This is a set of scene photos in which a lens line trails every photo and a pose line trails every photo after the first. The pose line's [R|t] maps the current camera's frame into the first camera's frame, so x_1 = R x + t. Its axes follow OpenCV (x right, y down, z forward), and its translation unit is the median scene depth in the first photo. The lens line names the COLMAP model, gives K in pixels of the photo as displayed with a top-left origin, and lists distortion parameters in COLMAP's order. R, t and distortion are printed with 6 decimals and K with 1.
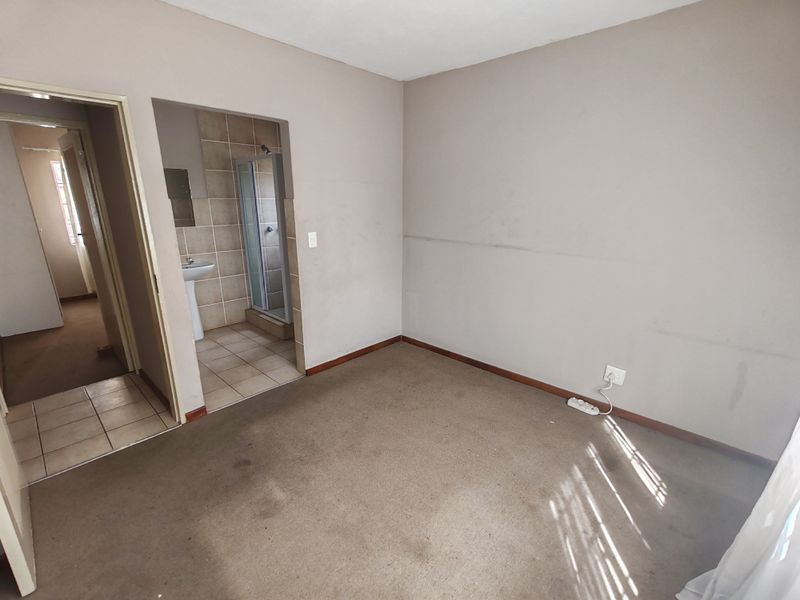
lens RADIAL K [[364.4, 0, 400.0], [0, 364.4, 300.0], [0, 0, 1]] dist [0.002236, 0.000327]
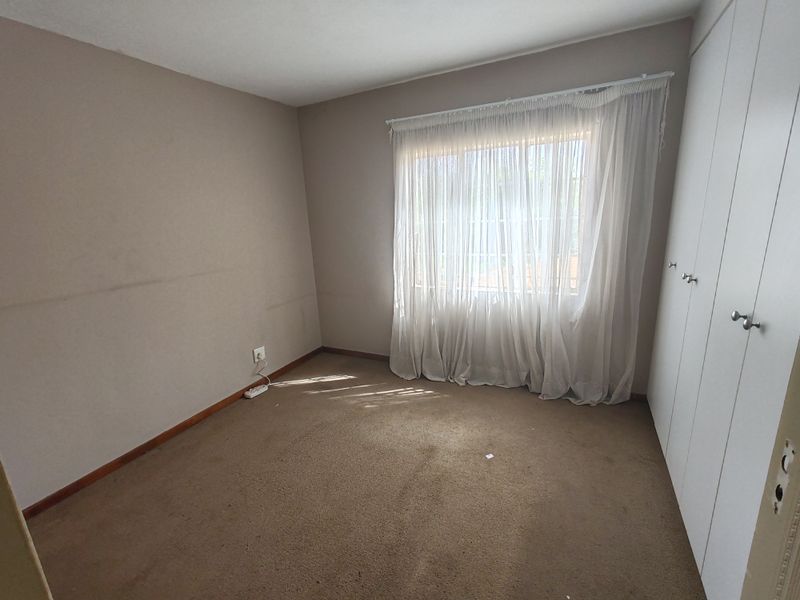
lens RADIAL K [[364.4, 0, 400.0], [0, 364.4, 300.0], [0, 0, 1]] dist [0.002236, 0.000327]
pose [[-0.286240, -0.220679, 0.932399, -0.300473], [0.306459, 0.900913, 0.307307, -0.088216], [-0.907827, 0.373706, -0.190248, 0.307882]]
